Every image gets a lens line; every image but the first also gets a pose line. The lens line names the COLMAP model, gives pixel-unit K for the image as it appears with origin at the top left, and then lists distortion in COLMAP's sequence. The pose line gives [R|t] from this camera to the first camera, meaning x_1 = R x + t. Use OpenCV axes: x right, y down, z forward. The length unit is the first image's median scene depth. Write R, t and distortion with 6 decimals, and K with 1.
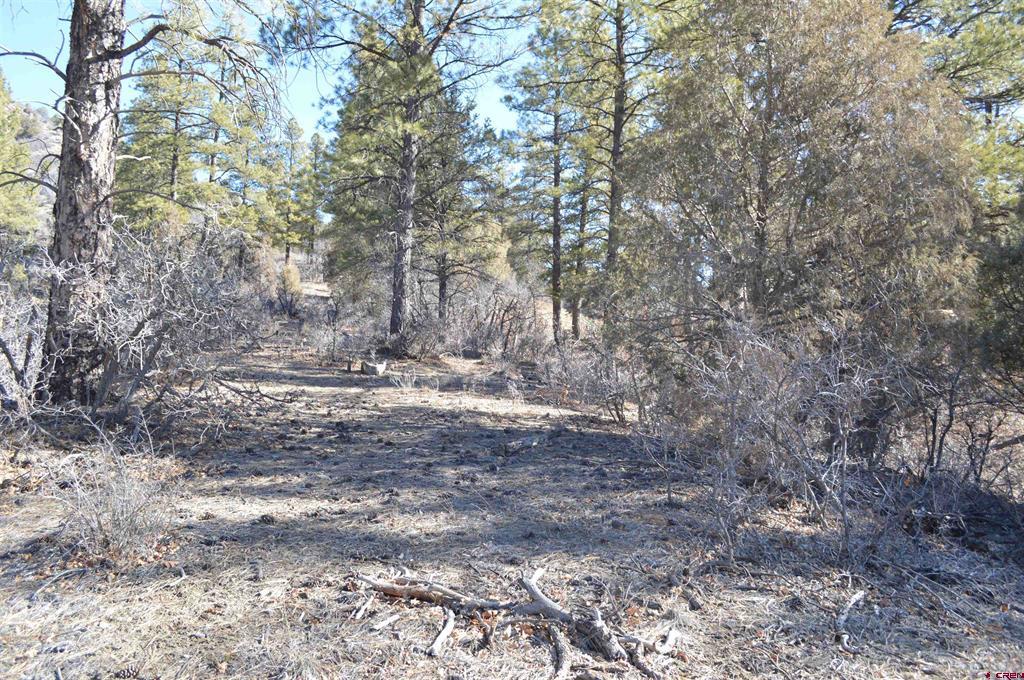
lens RADIAL K [[816.1, 0, 512.3], [0, 816.1, 334.1], [0, 0, 1]] dist [-0.068004, -0.002858]
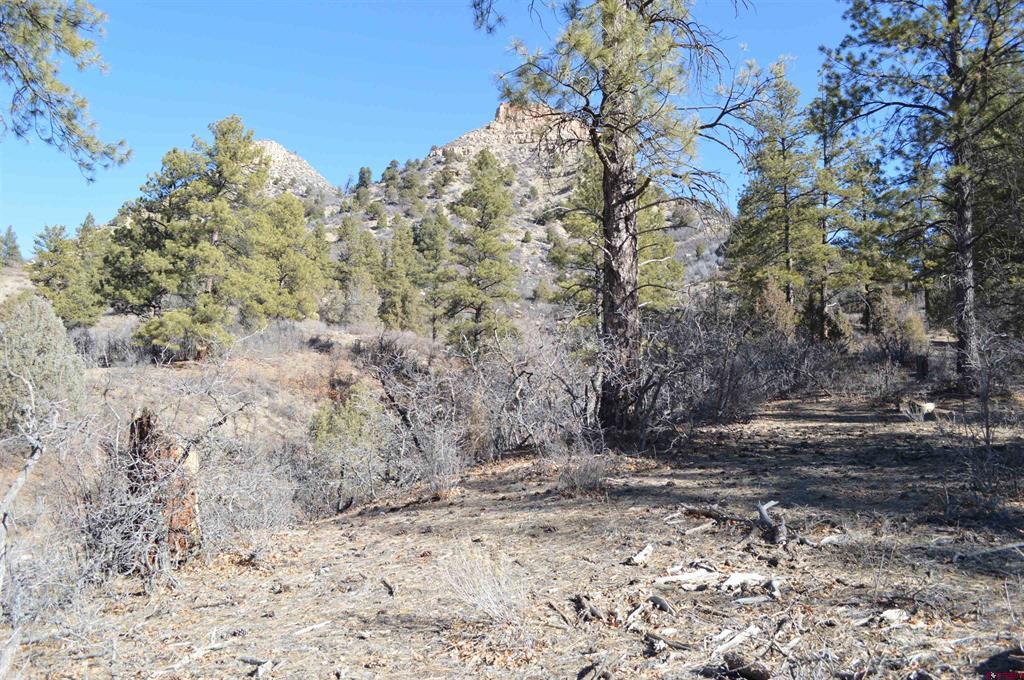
lens RADIAL K [[816.1, 0, 513.3], [0, 816.1, 342.2], [0, 0, 1]] dist [-0.068004, -0.002858]
pose [[0.716192, -0.090286, -0.692039, 0.381971], [0.047190, 0.995592, -0.081051, 0.035497], [0.696306, 0.025391, 0.717295, -0.248542]]
